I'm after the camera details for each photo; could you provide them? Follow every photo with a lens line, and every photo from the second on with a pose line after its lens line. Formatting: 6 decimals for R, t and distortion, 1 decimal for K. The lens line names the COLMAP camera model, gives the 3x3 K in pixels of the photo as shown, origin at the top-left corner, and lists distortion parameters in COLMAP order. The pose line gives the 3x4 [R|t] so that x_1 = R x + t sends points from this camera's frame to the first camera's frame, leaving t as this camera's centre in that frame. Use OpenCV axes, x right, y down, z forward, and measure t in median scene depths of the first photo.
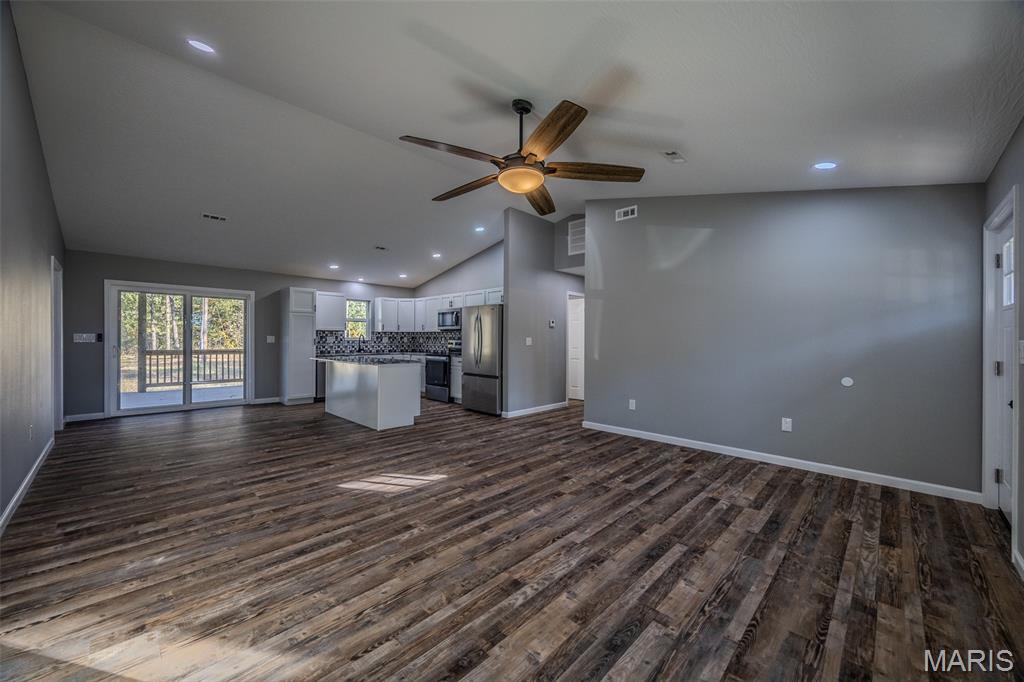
lens RADIAL K [[389.8, 0, 514.9], [0, 389.8, 338.8], [0, 0, 1]] dist [-0.003312, 0.000470]
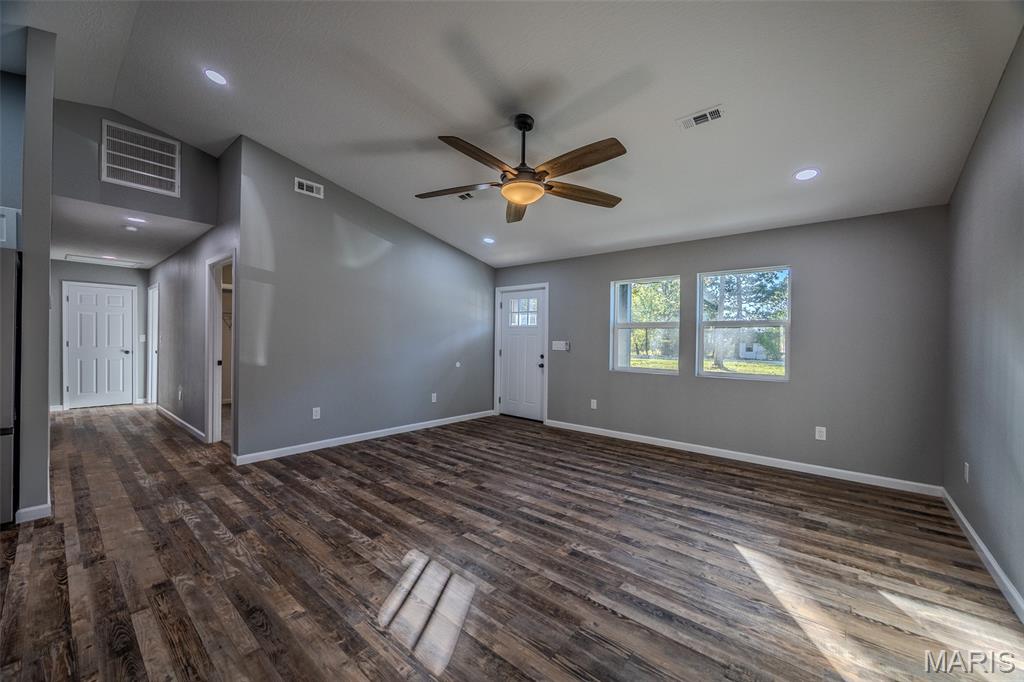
lens RADIAL K [[389.8, 0, 512.0], [0, 389.8, 341.9], [0, 0, 1]] dist [-0.003312, 0.000470]
pose [[-0.072548, -0.011483, 0.997299, -1.040861], [-0.015970, 0.999819, 0.010350, -0.012162], [-0.997237, -0.015176, -0.072718, 1.095920]]
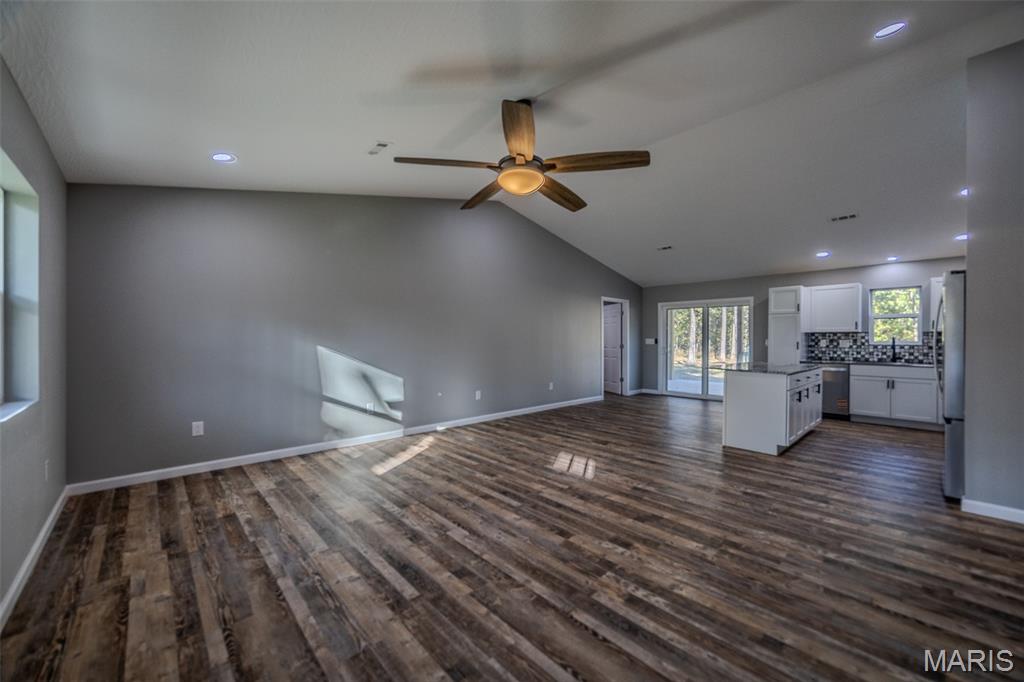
lens RADIAL K [[389.8, 0, 512.1], [0, 389.8, 342.5], [0, 0, 1]] dist [-0.003312, 0.000470]
pose [[-0.047401, 0.002034, -0.998874, 1.008130], [-0.004192, 0.999989, 0.002235, 0.003505], [0.998867, 0.004294, -0.047391, 1.020946]]
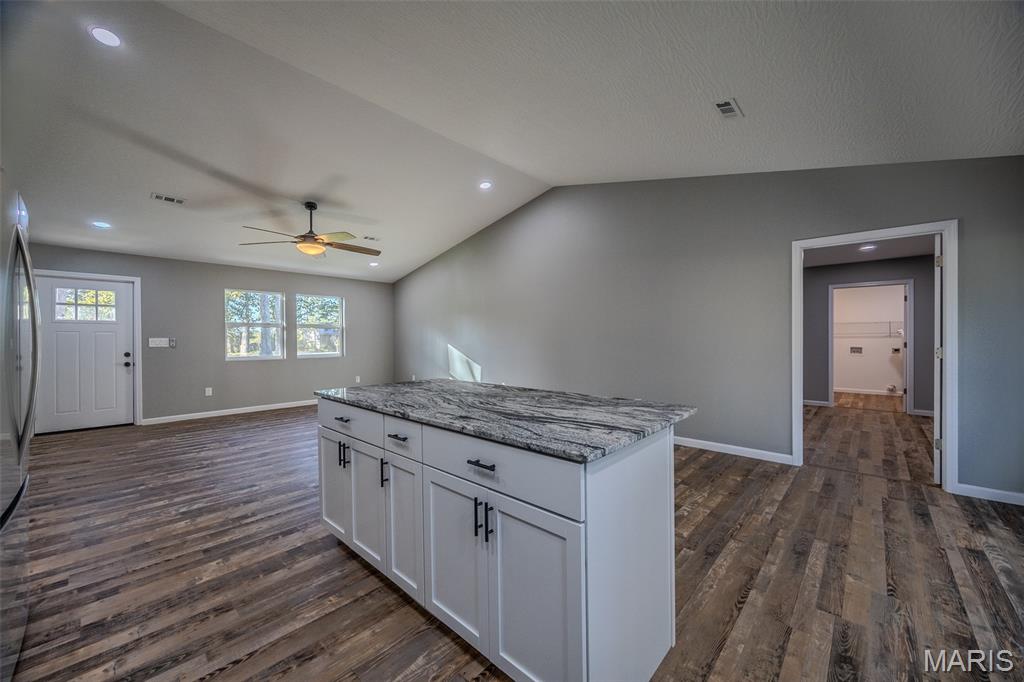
lens RADIAL K [[389.8, 0, 518.6], [0, 389.8, 339.2], [0, 0, 1]] dist [-0.003312, 0.000470]
pose [[-0.999362, -0.001022, -0.035713, -0.865703], [-0.001162, 0.999992, 0.003892, -0.002521], [0.035709, 0.003931, -0.999354, 2.801134]]
